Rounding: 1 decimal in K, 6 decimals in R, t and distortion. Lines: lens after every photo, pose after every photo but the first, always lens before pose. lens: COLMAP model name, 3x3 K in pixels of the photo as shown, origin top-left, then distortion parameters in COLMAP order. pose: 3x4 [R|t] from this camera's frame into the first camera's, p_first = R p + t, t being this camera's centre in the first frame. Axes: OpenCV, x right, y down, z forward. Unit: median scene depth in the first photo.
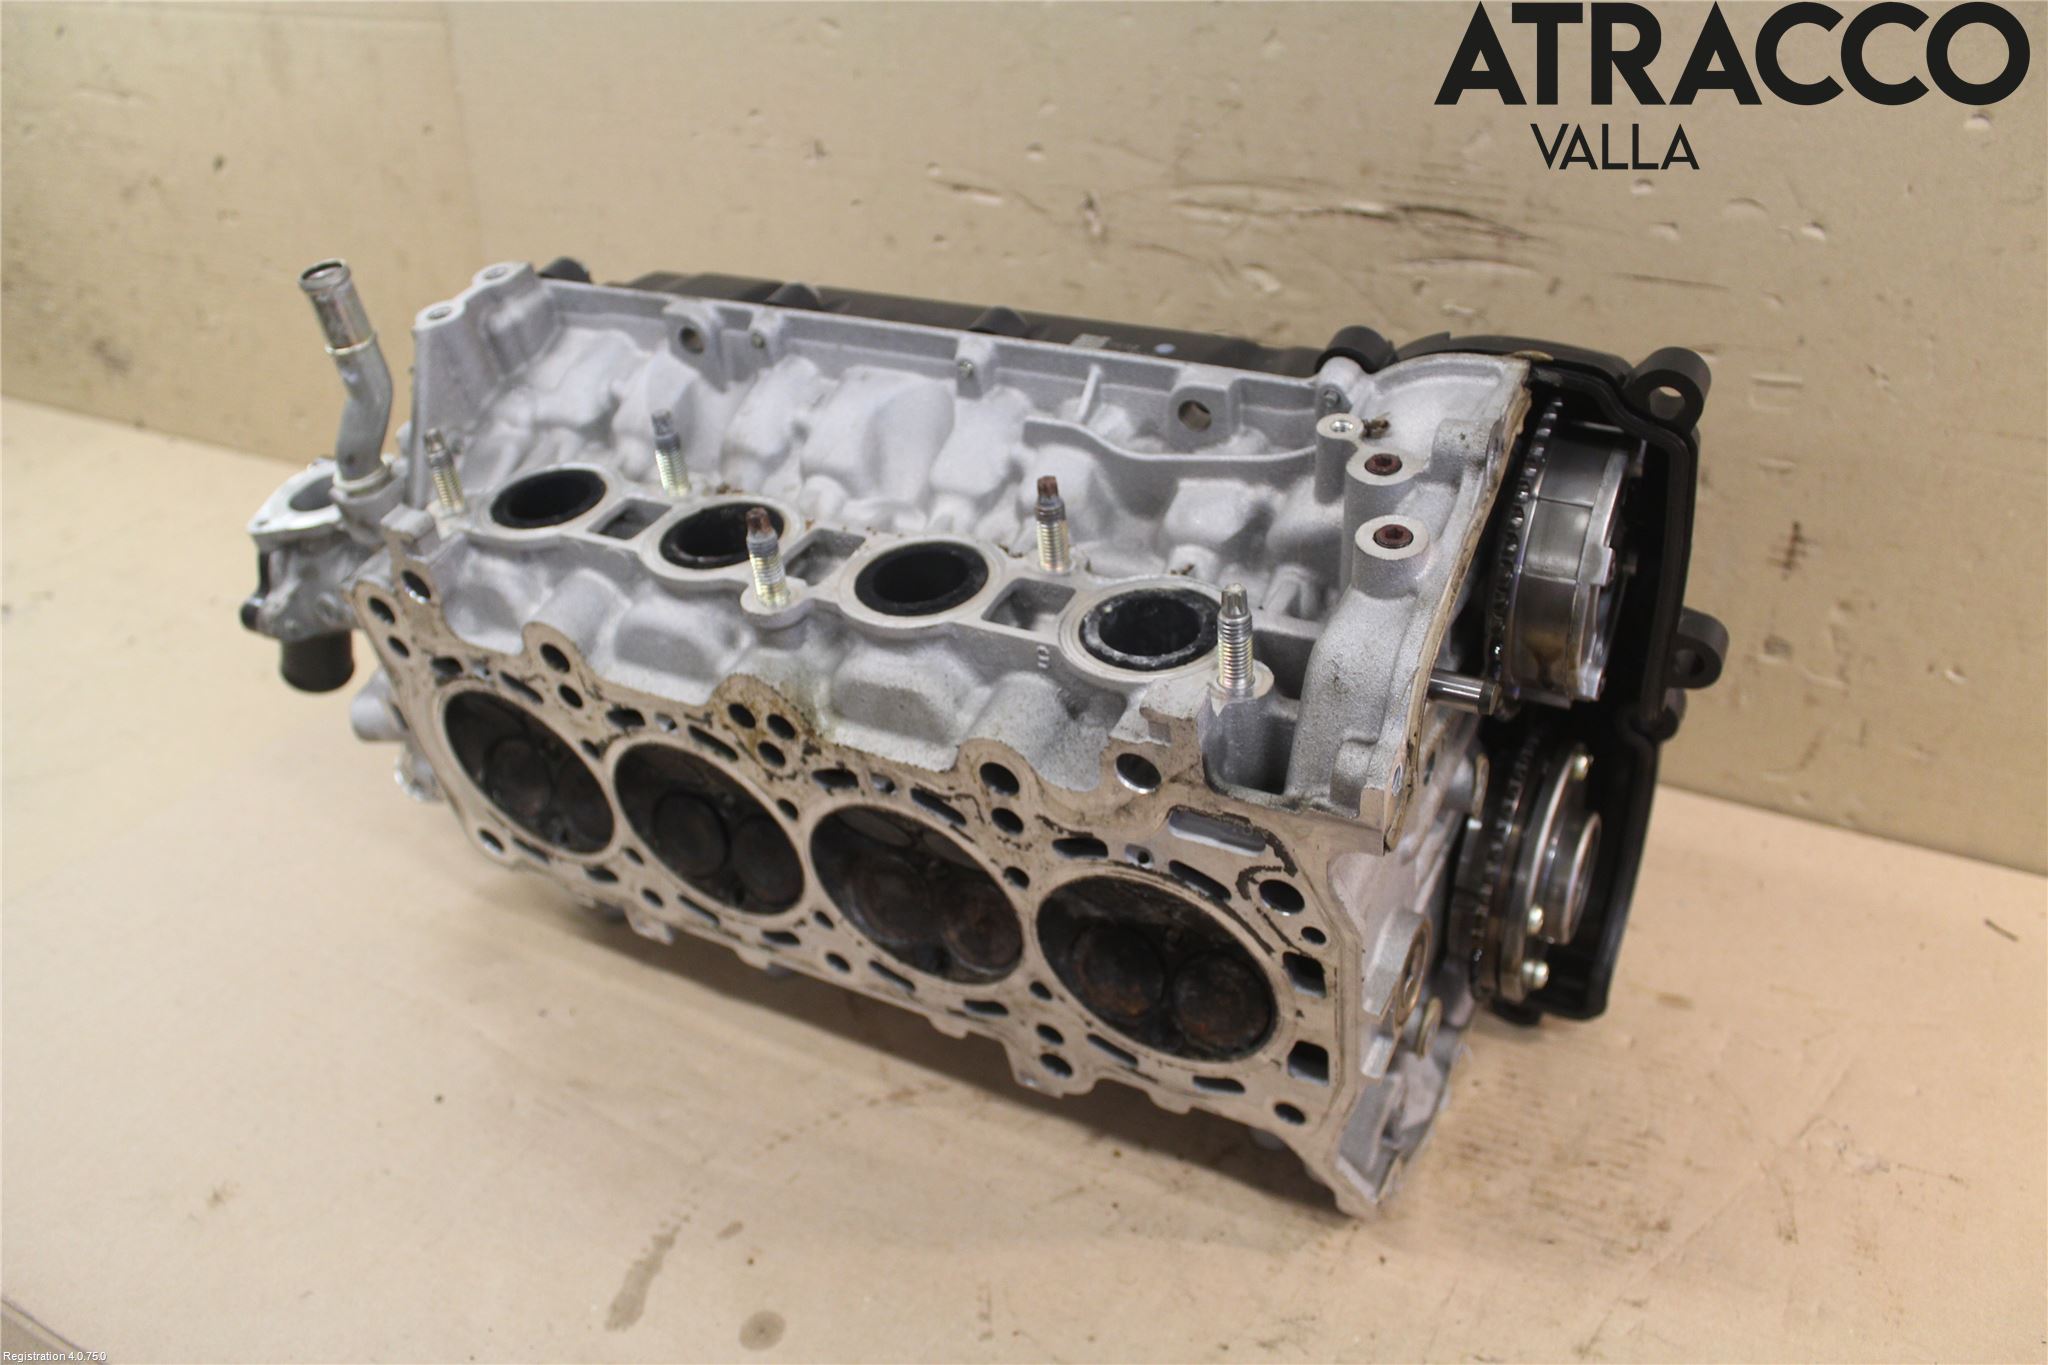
lens RADIAL K [[1681.5, 0, 1038.1], [0, 1681.5, 653.9], [0, 0, 1]] dist [-0.171404, 0.129327]
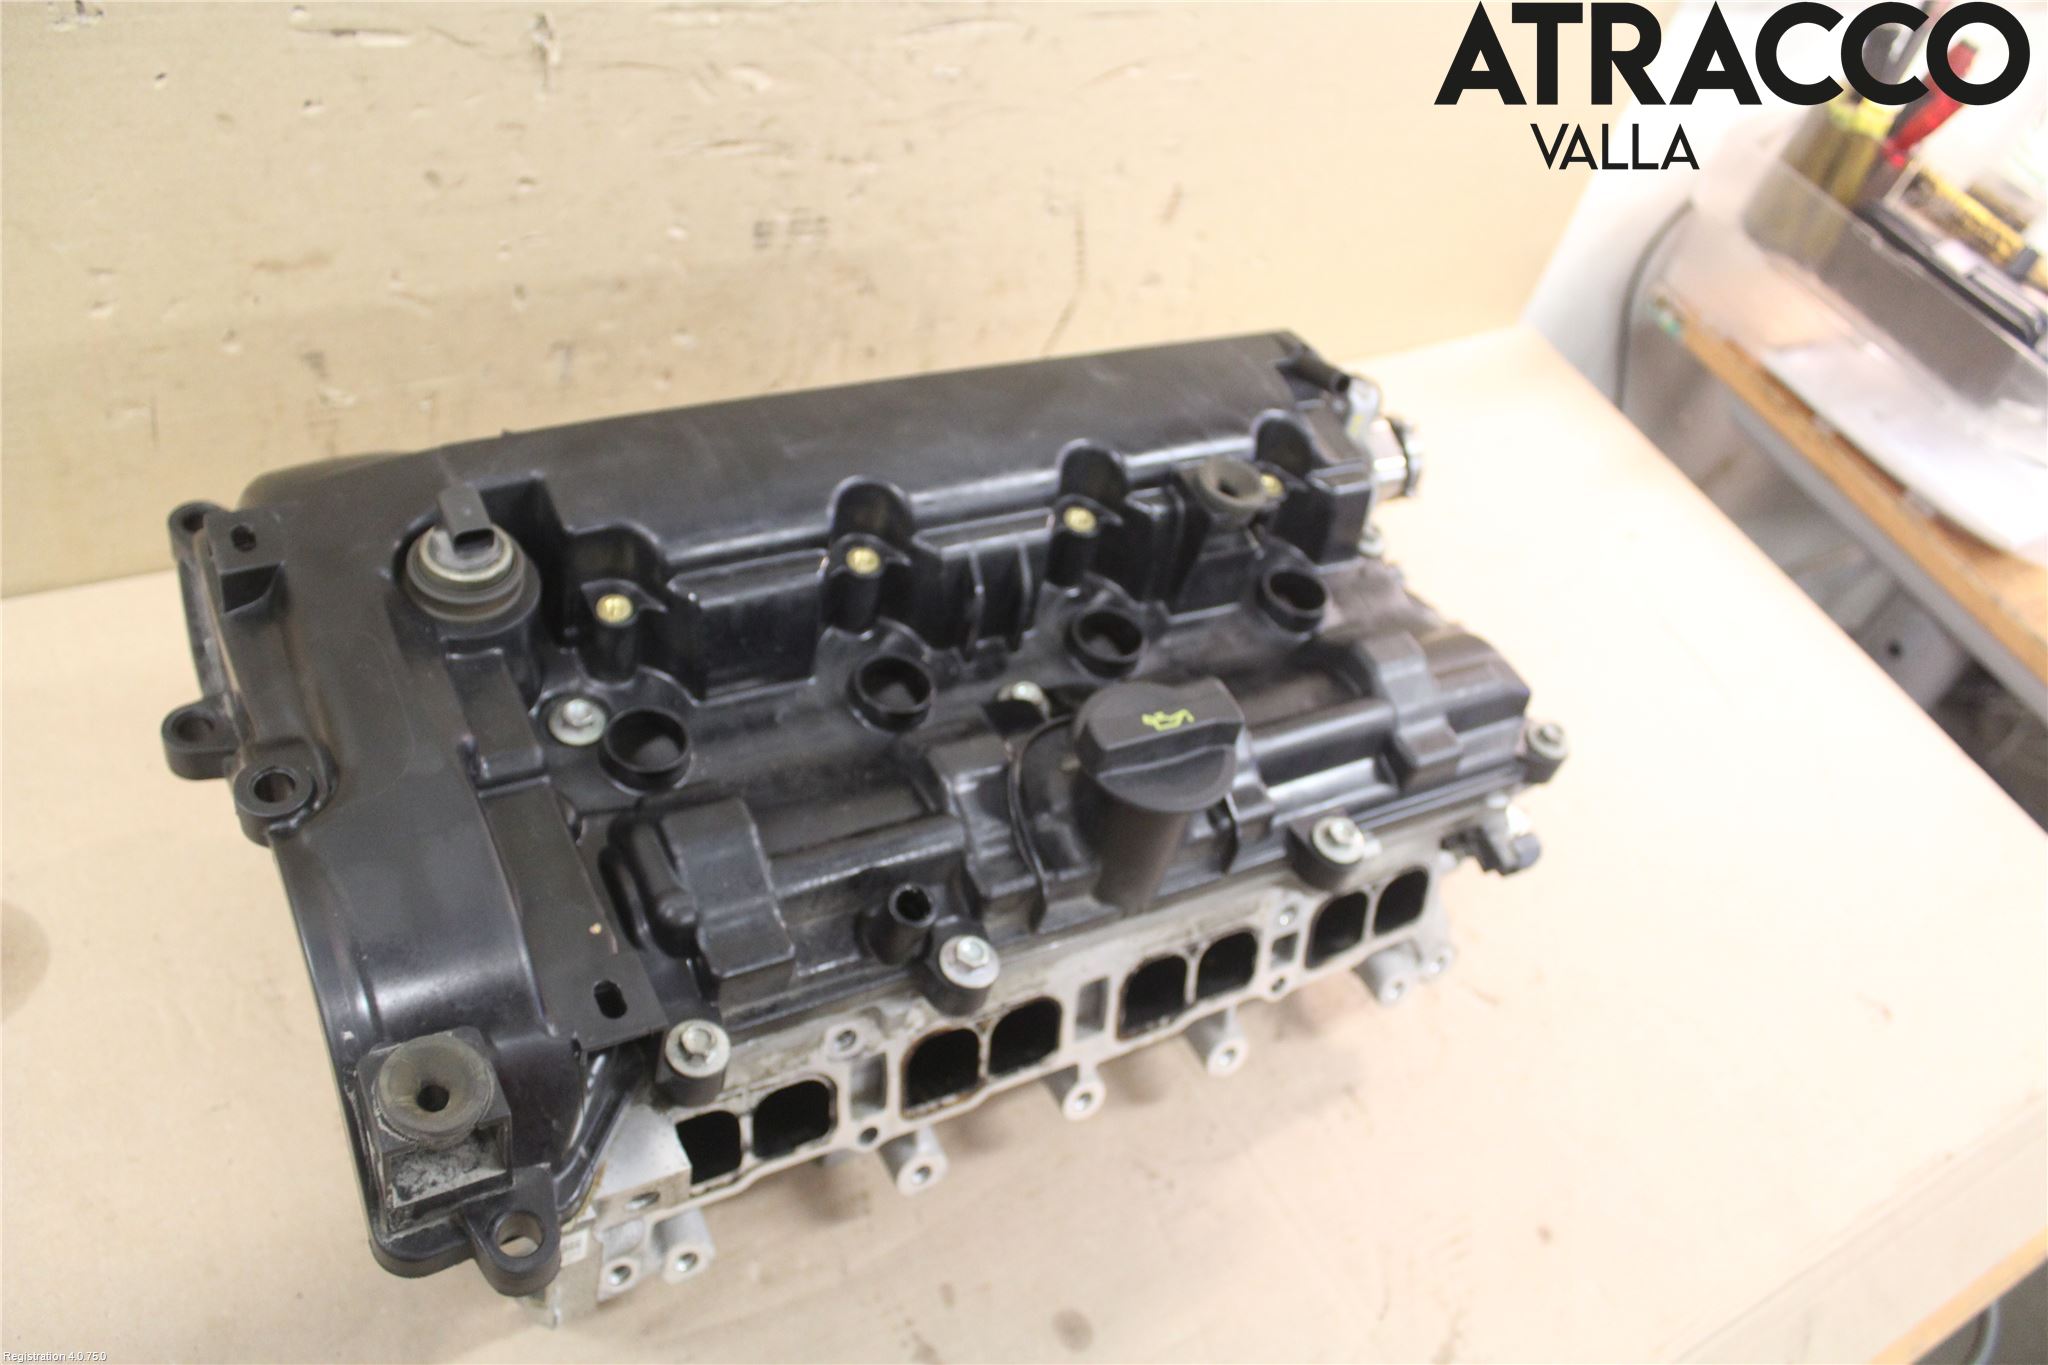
lens RADIAL K [[1681.9, 0, 1043.4], [0, 1681.9, 675.4], [0, 0, 1]] dist [-0.173972, 0.138101]
pose [[0.504674, -0.513727, 0.693821, -0.598636], [0.174086, 0.847725, 0.501055, -0.391486], [-0.845575, -0.132085, 0.517258, 0.395724]]
